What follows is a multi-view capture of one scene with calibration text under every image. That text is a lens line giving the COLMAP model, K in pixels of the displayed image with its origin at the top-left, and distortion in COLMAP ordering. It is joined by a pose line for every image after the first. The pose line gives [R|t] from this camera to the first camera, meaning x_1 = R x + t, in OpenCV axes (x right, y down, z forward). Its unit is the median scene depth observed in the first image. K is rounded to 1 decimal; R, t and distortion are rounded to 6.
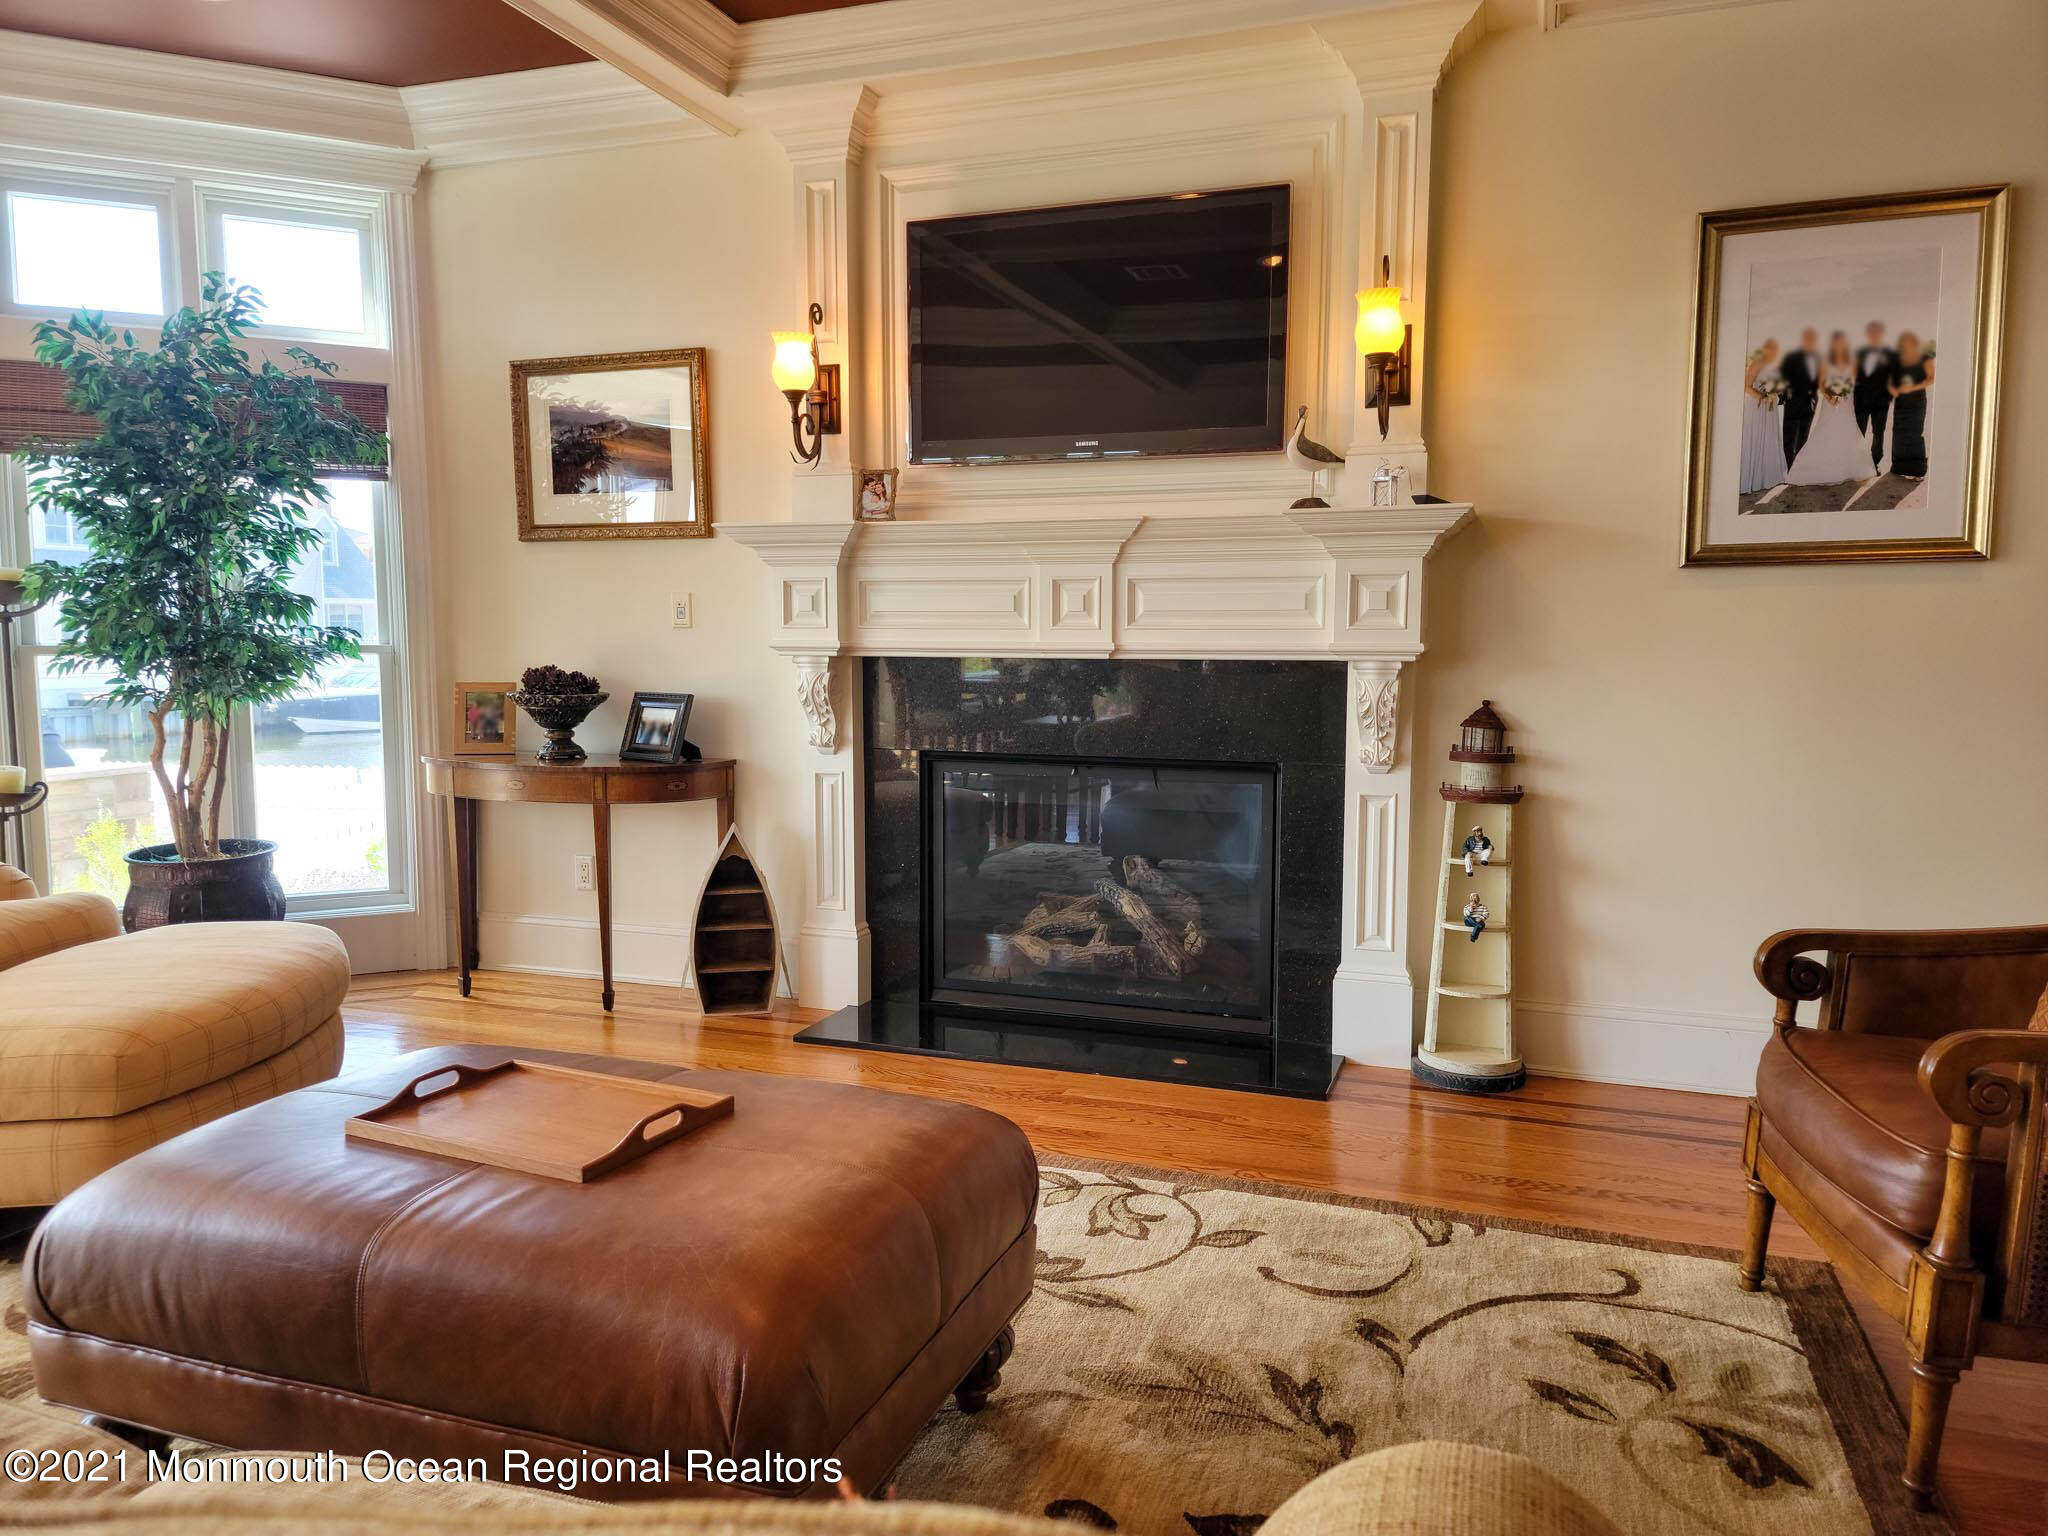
lens RADIAL K [[1429.5, 0, 1020.6], [0, 1429.5, 775.8], [0, 0, 1]] dist [0.065656, -0.043758]
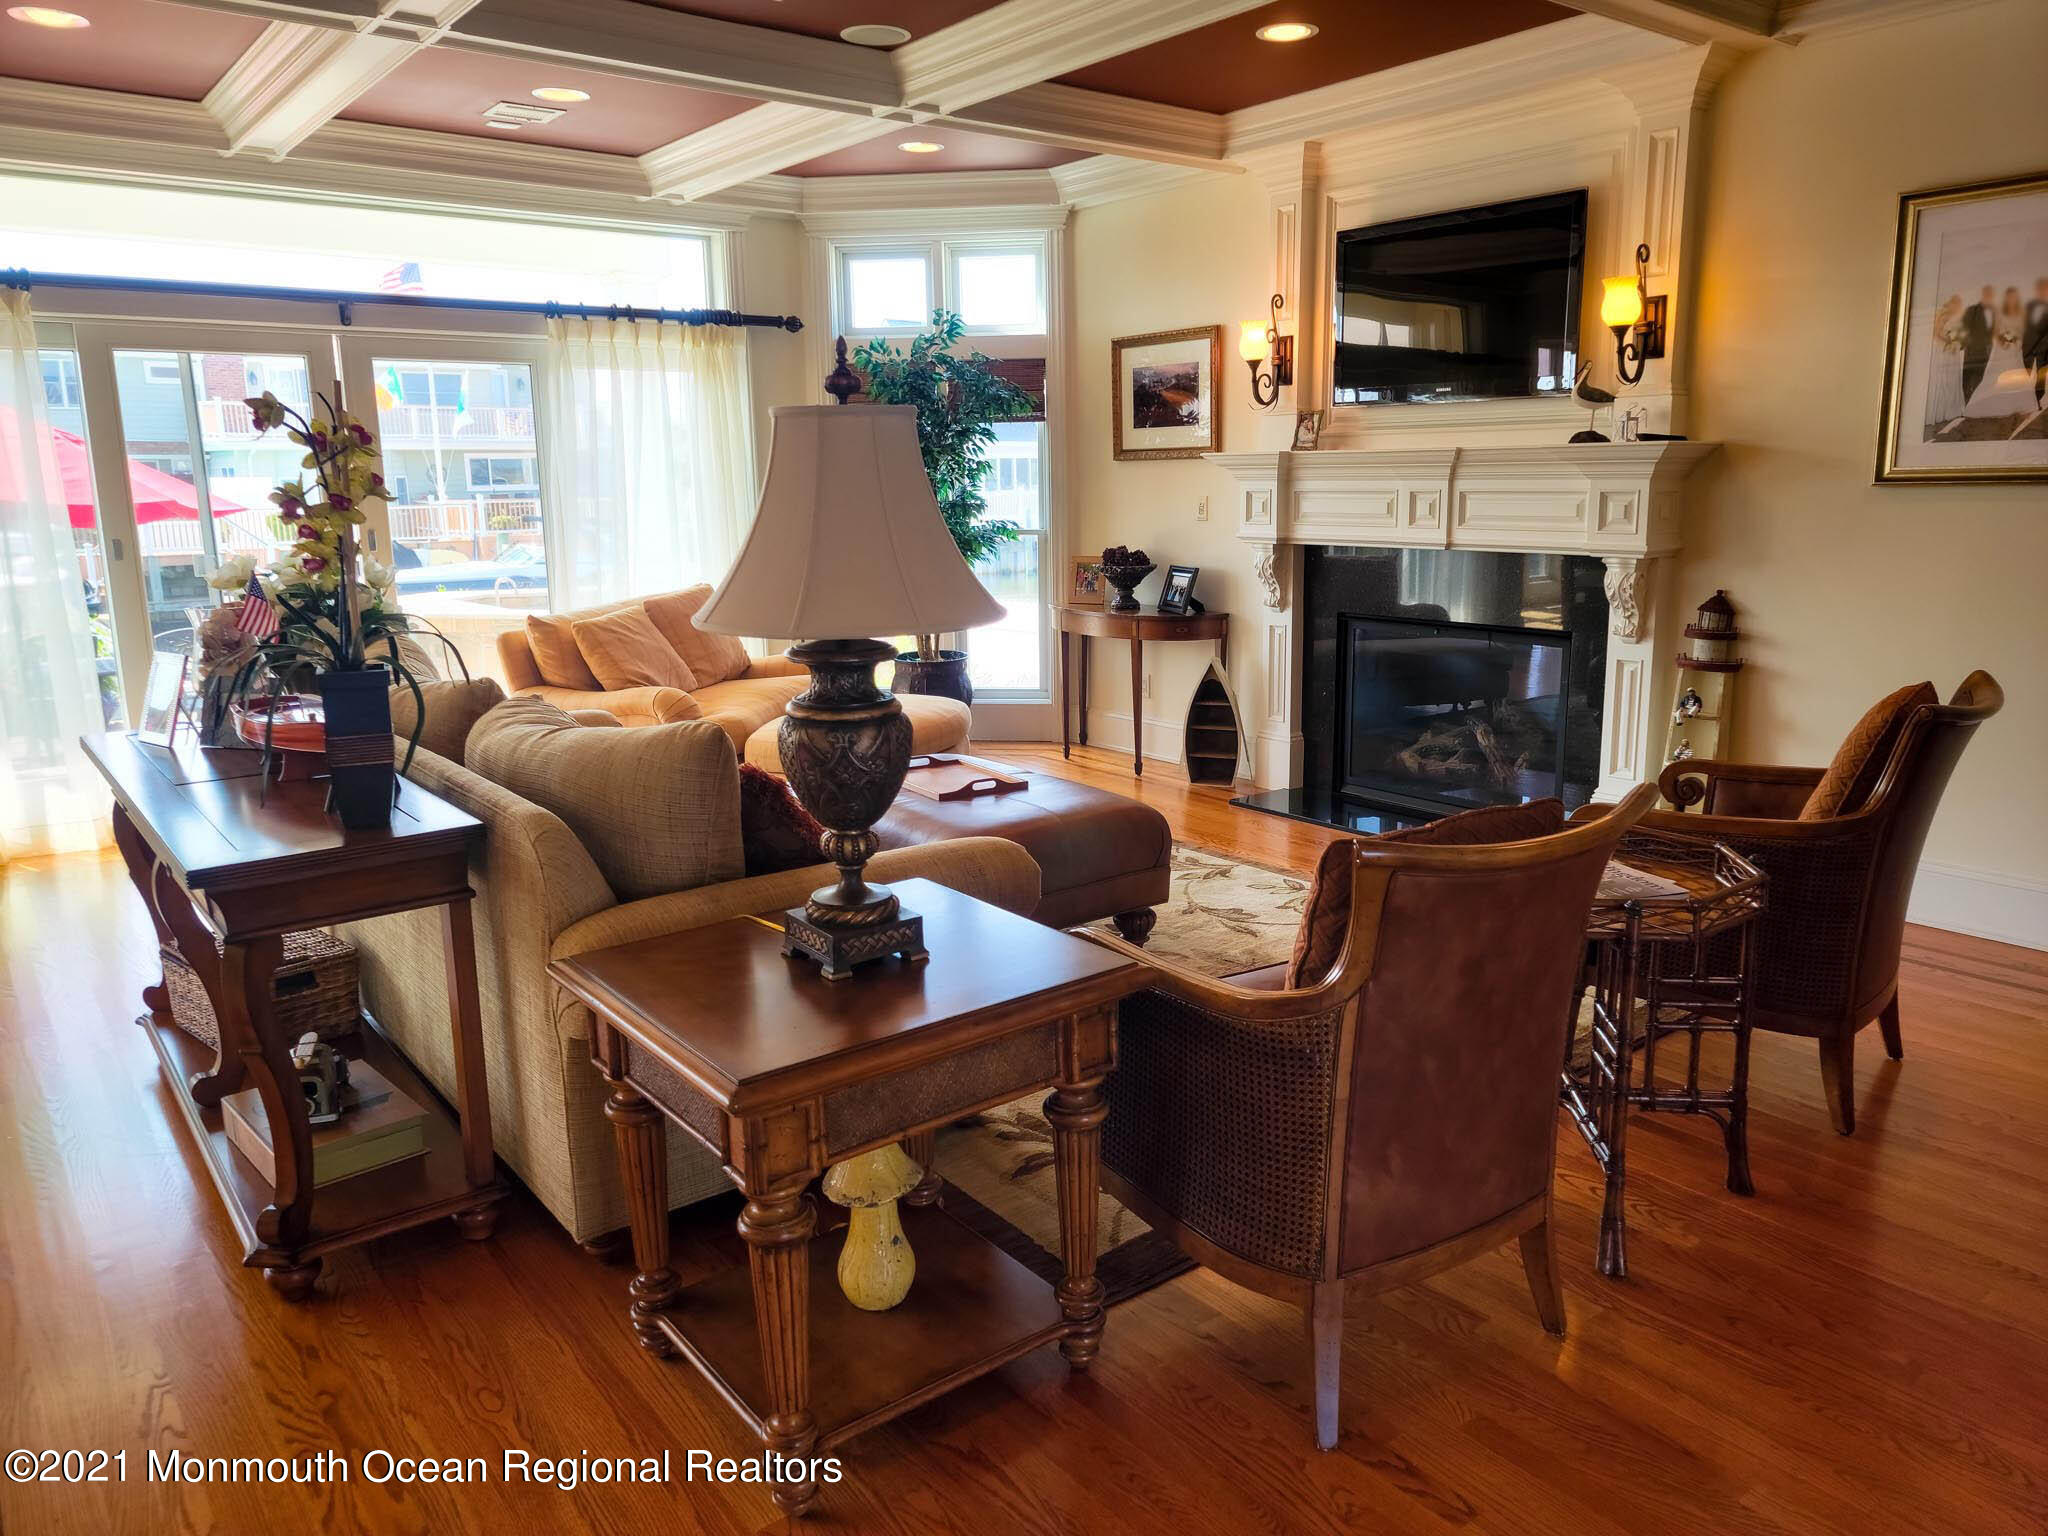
lens RADIAL K [[1429.5, 0, 1037.4], [0, 1429.5, 761.5], [0, 0, 1]] dist [0.065656, -0.043758]
pose [[0.849270, 0.093672, -0.519582, 0.460147], [-0.041417, 0.992922, 0.111310, -0.018082], [0.526332, -0.073013, 0.847139, -0.384863]]
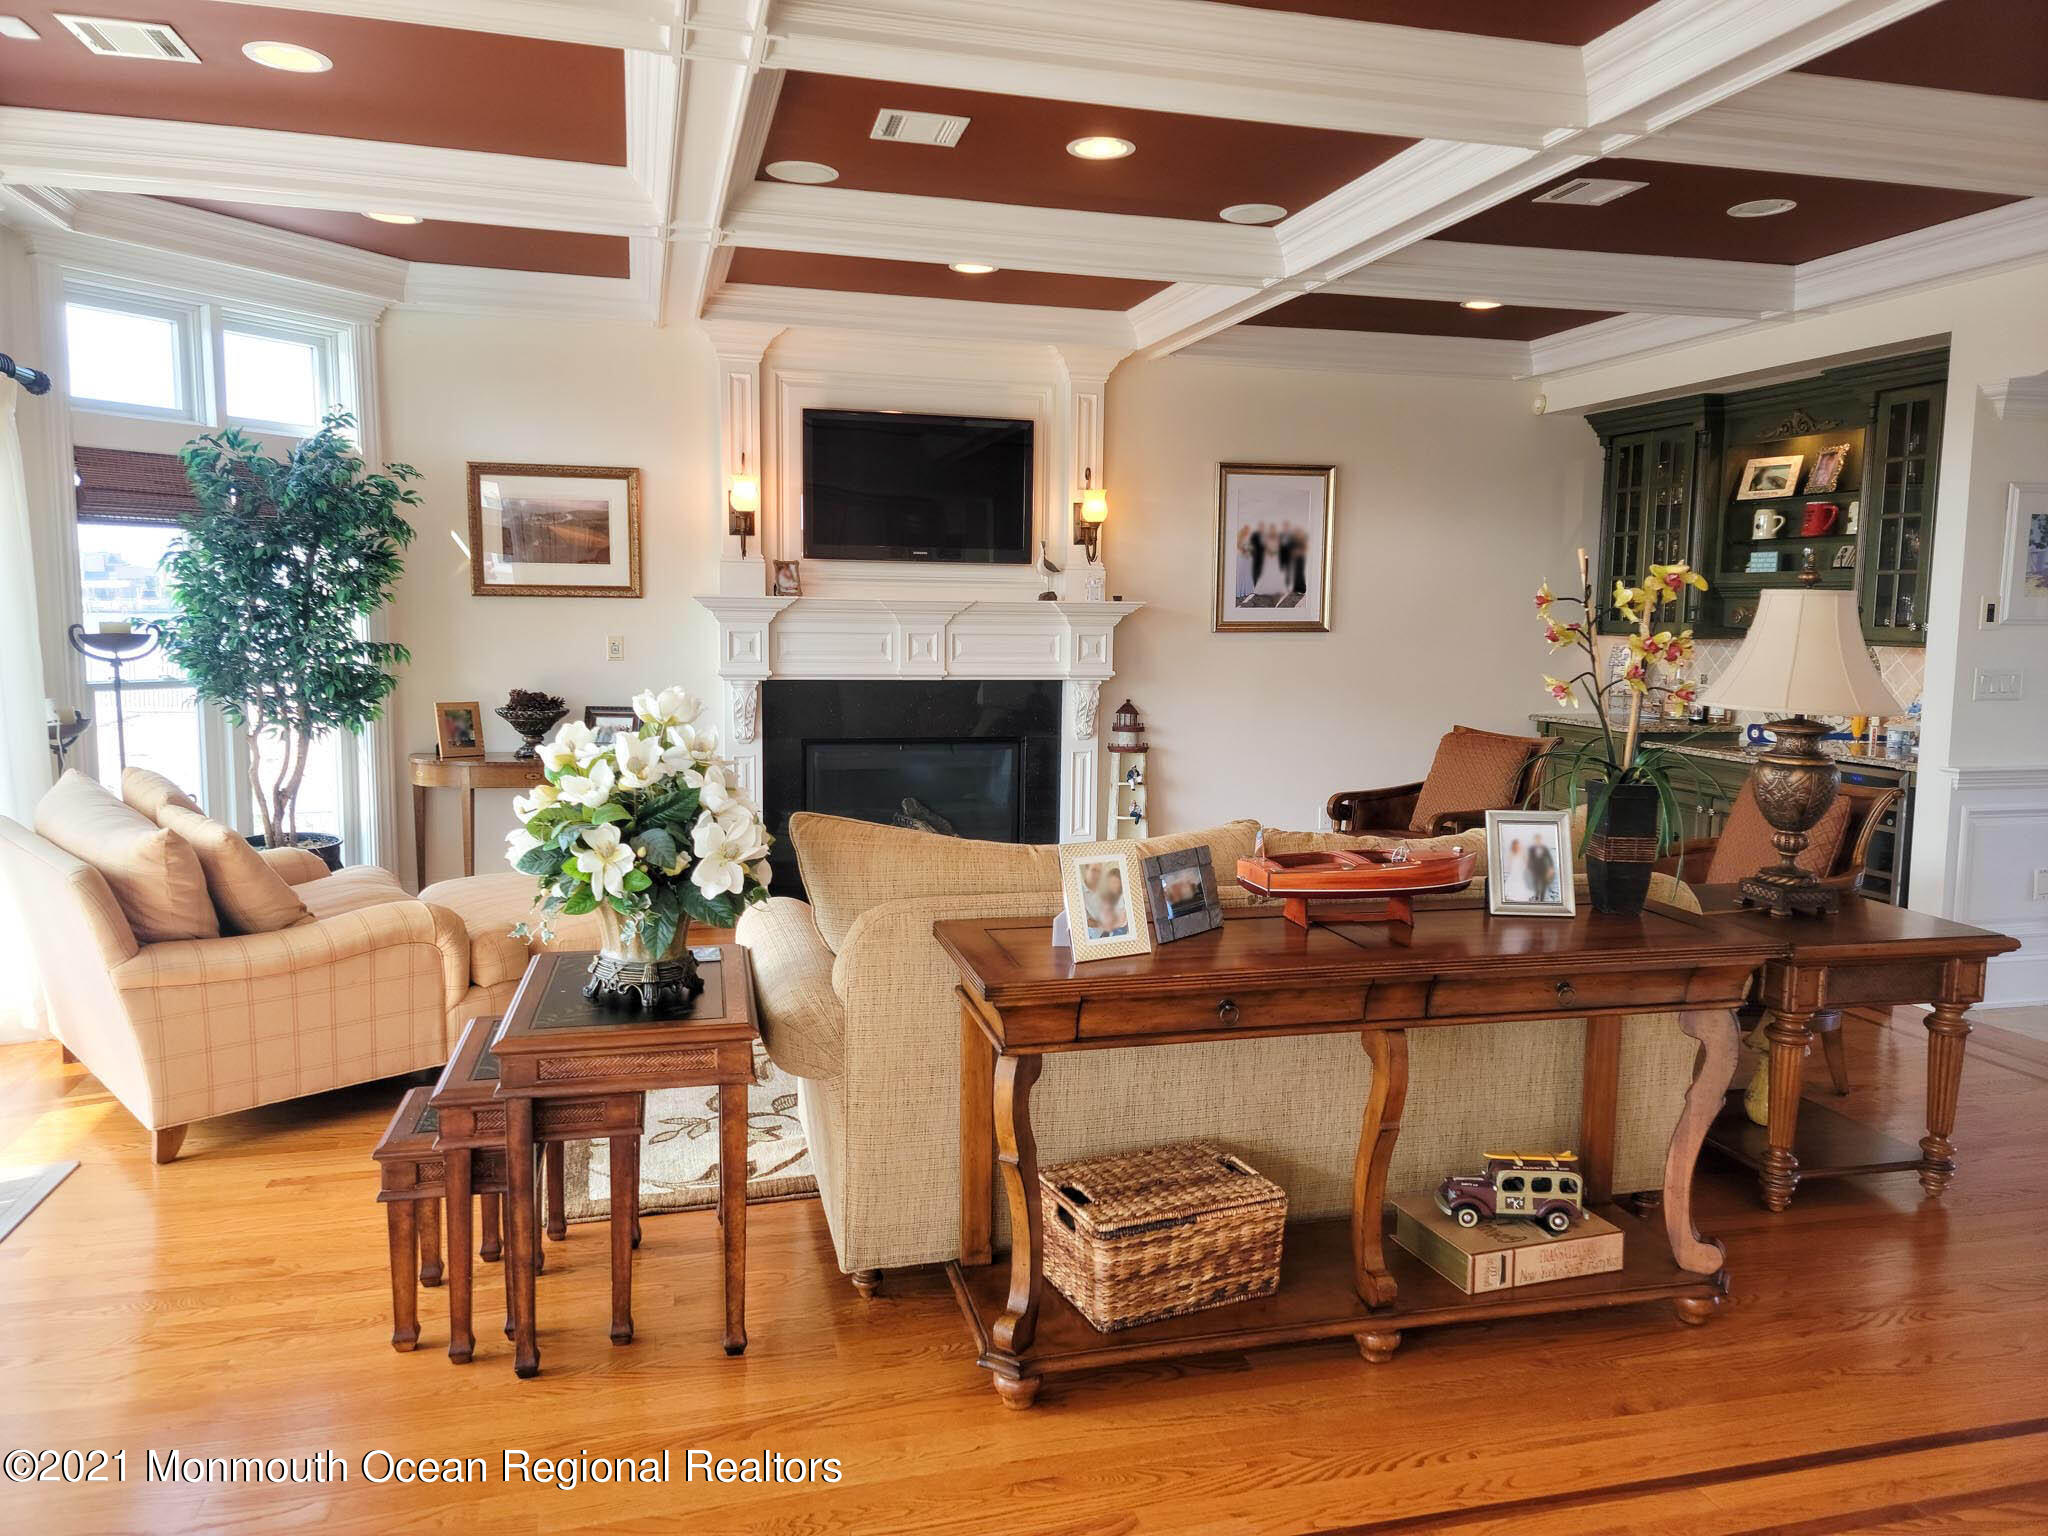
lens RADIAL K [[1429.5, 0, 1004.0], [0, 1429.5, 784.9], [0, 0, 1]] dist [0.065656, -0.043758]
pose [[0.825475, -0.063011, 0.560910, -0.833498], [0.048538, 0.997993, 0.040680, -0.022373], [-0.562347, -0.006355, 0.826877, -0.453458]]
